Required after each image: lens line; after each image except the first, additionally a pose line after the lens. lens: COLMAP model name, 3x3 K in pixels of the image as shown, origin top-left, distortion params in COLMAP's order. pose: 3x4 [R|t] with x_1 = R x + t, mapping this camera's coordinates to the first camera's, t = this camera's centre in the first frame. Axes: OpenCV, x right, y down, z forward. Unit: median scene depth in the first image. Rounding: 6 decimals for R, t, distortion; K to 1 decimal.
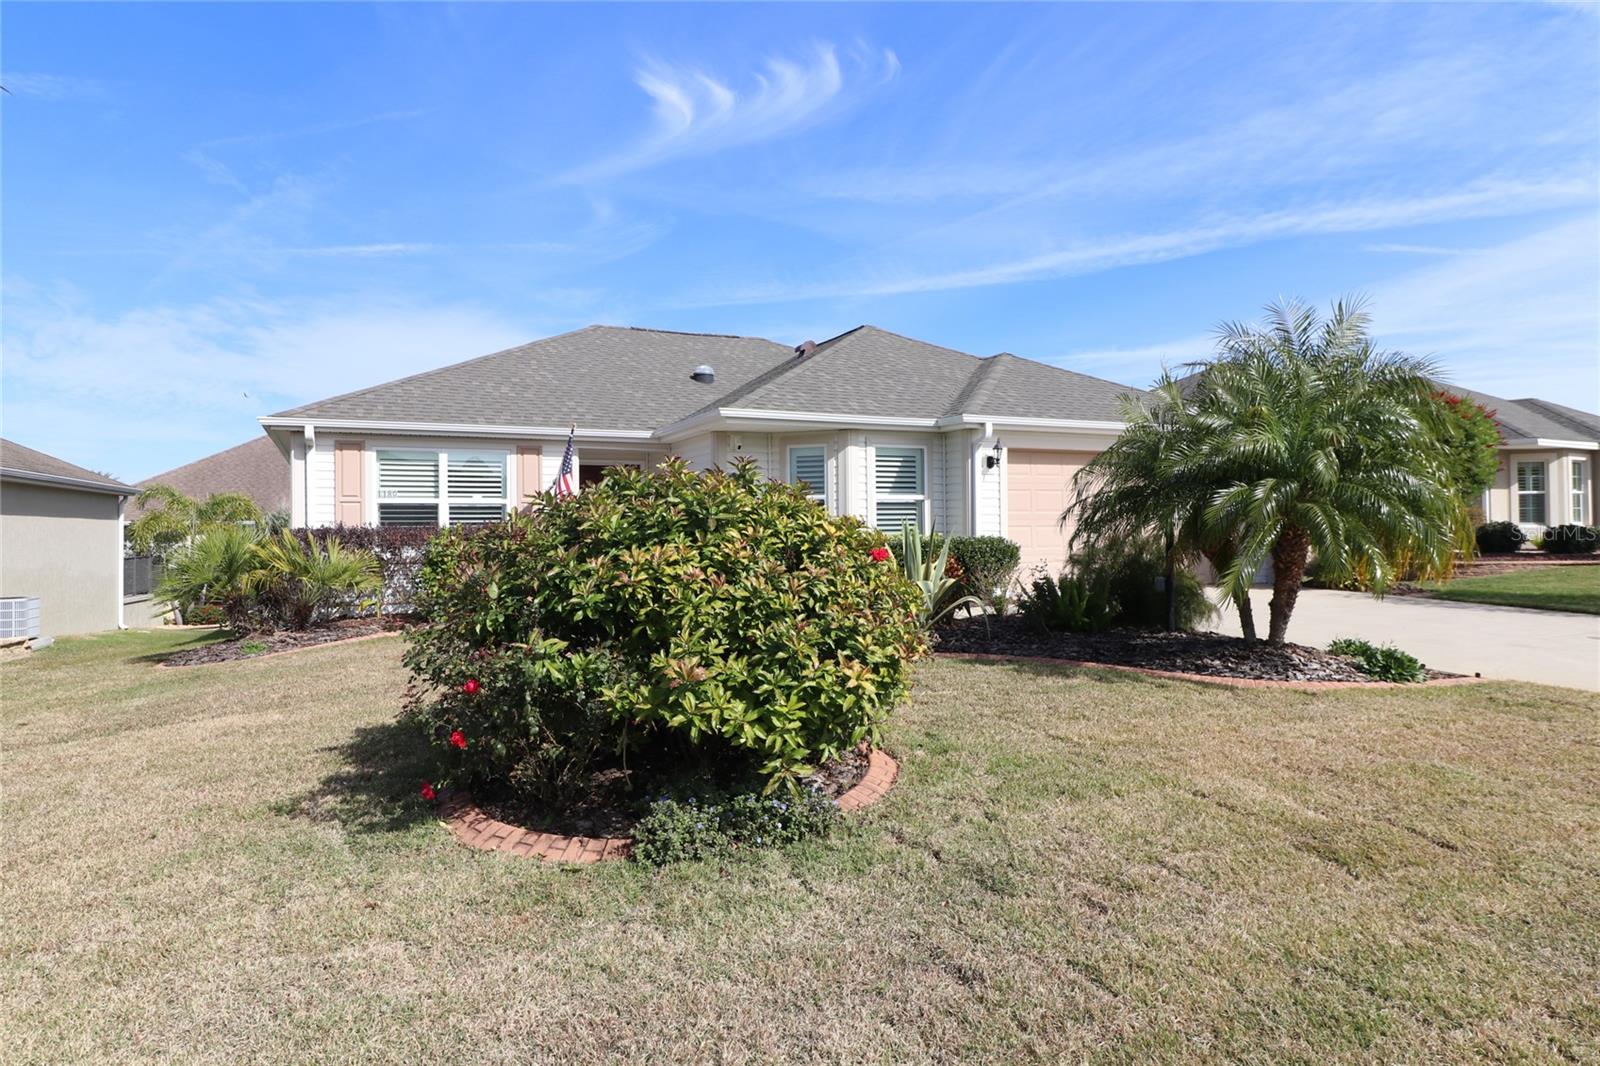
lens RADIAL K [[971.1, 0, 802.2], [0, 971.1, 499.6], [0, 0, 1]] dist [0.048238, -0.038151]
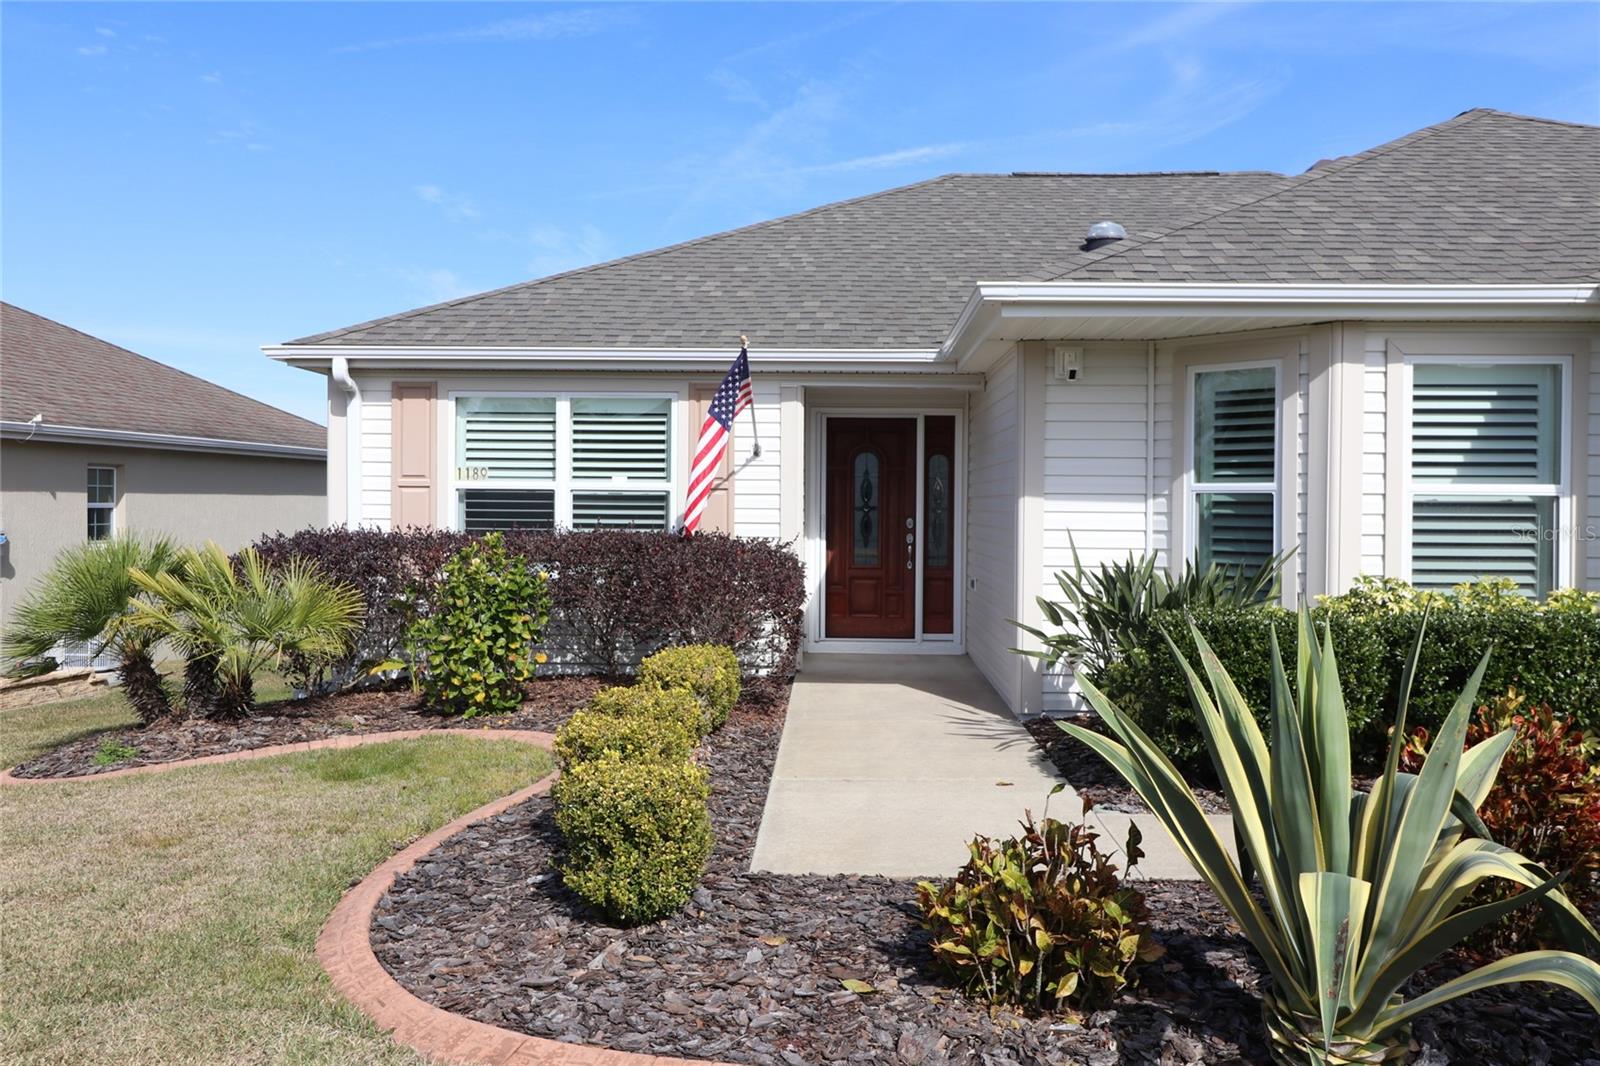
lens RADIAL K [[1266.4, 0, 811.0], [0, 1266.4, 501.5], [0, 0, 1]] dist [0.033480, -0.059960]
pose [[0.883640, 0.018658, -0.467794, 0.101535], [-0.003796, 0.999458, 0.032694, -0.013547], [0.468151, -0.027114, 0.883232, 0.419537]]
